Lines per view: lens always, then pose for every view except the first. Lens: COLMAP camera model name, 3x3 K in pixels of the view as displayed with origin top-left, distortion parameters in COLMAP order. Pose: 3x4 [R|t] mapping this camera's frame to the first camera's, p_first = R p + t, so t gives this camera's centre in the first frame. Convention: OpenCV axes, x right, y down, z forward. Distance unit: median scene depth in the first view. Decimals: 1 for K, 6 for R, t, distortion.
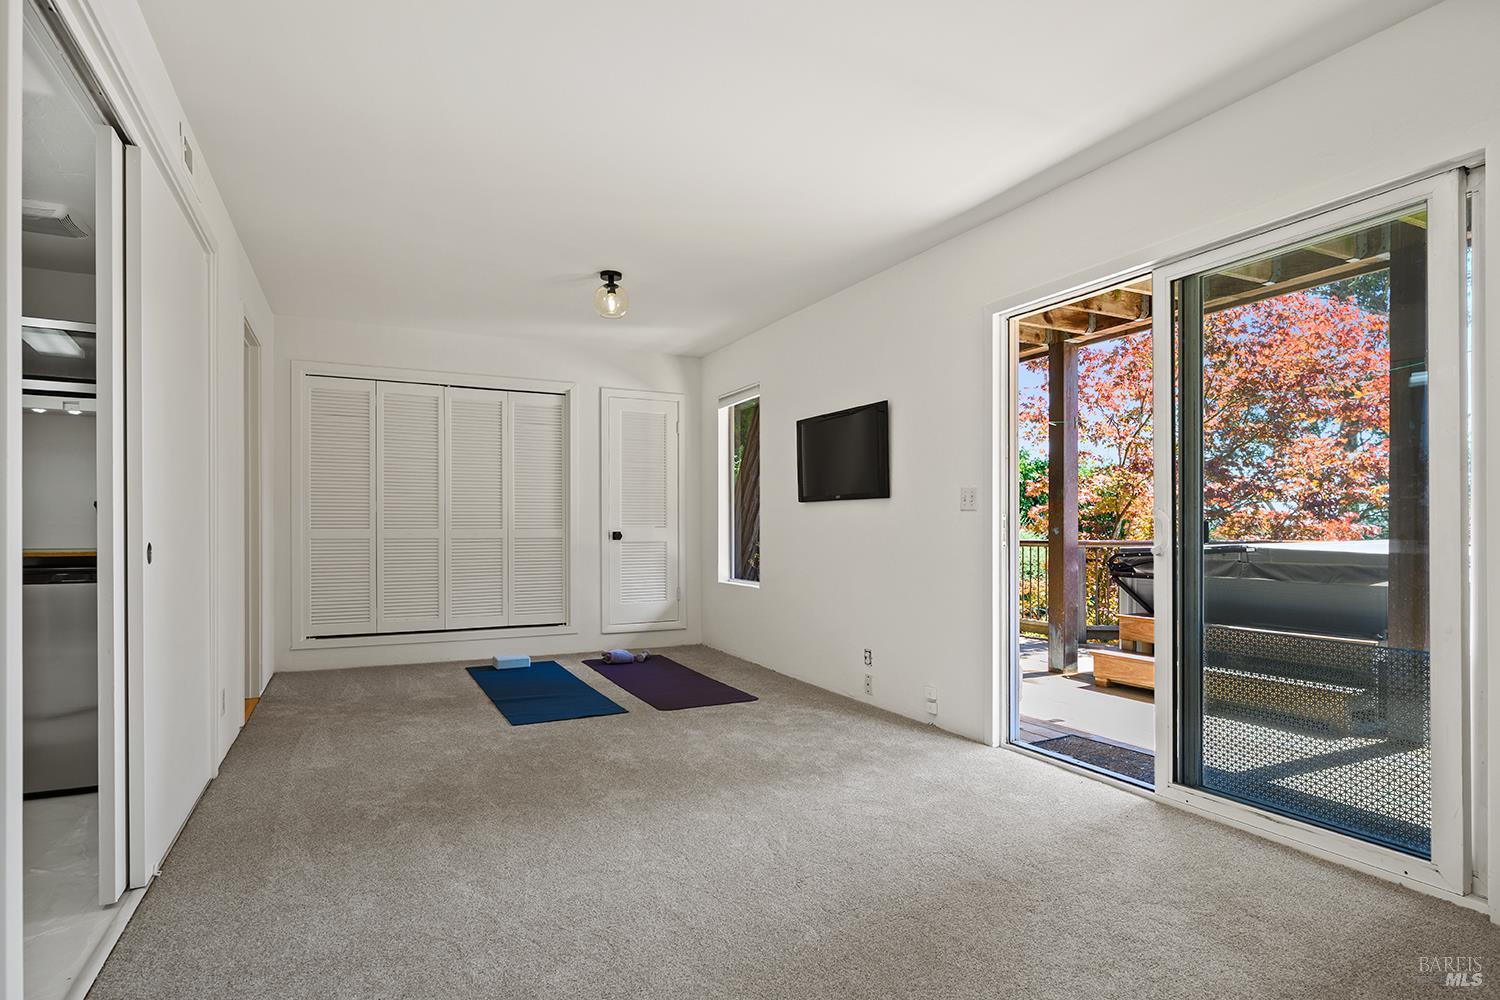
lens RADIAL K [[788.5, 0, 755.2], [0, 788.5, 528.3], [0, 0, 1]] dist [-0.006534, 0.001965]
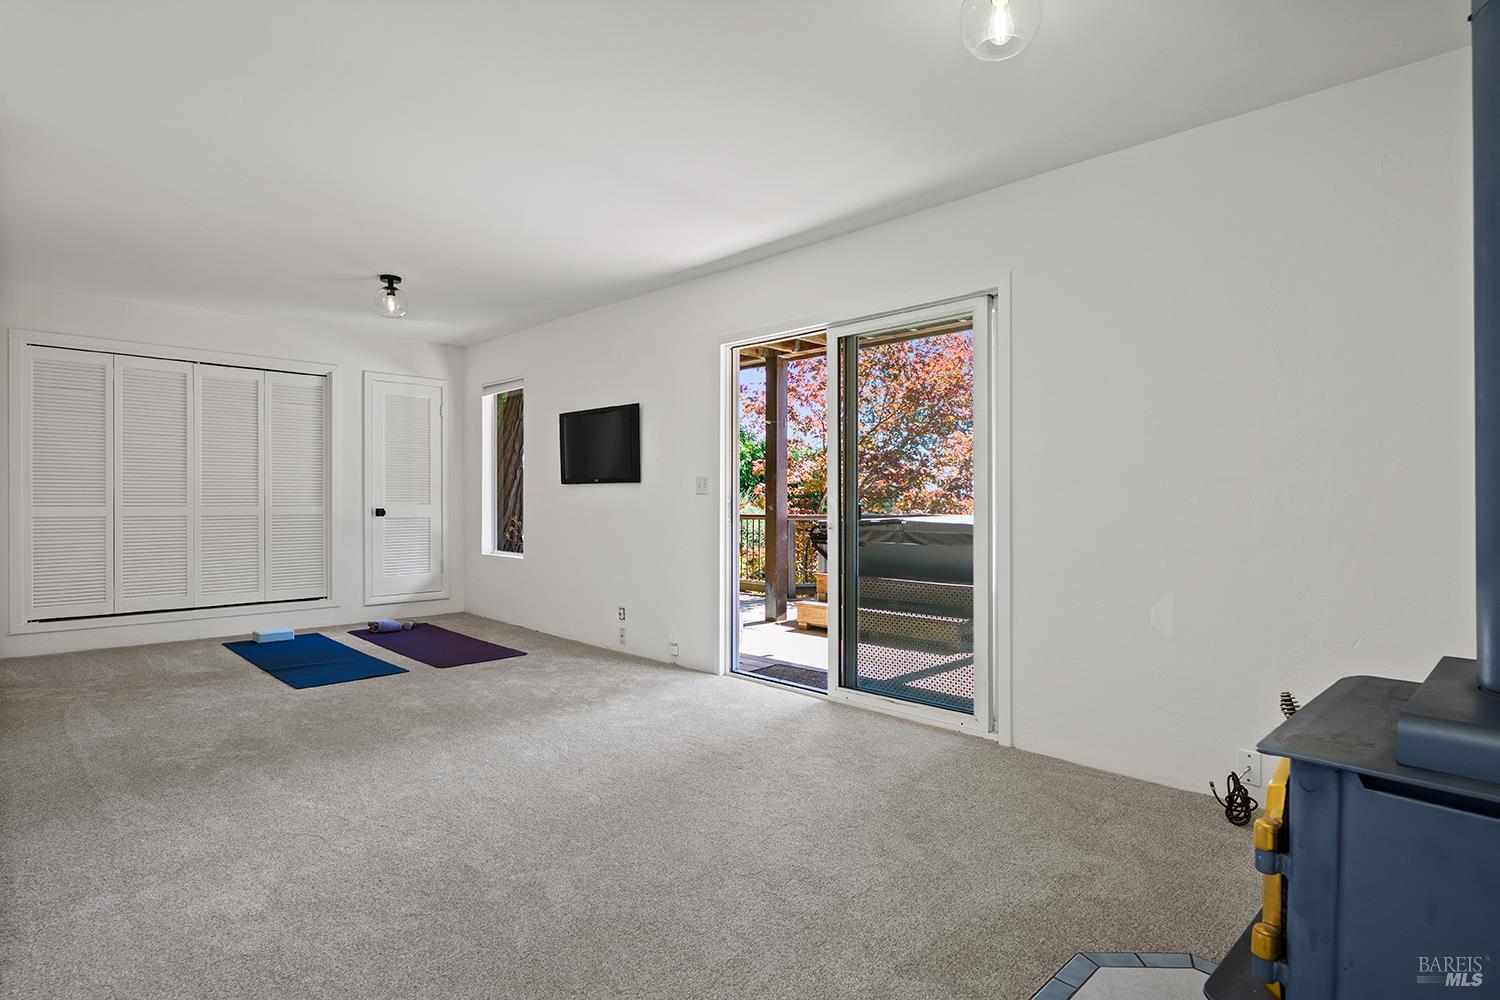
lens RADIAL K [[788.5, 0, 747.3], [0, 788.5, 502.2], [0, 0, 1]] dist [-0.006534, 0.001965]
pose [[0.950108, 0.000629, 0.311919, -0.051471], [-0.002071, 0.999989, 0.004292, -0.012945], [-0.311913, -0.004724, 0.950099, -0.208792]]
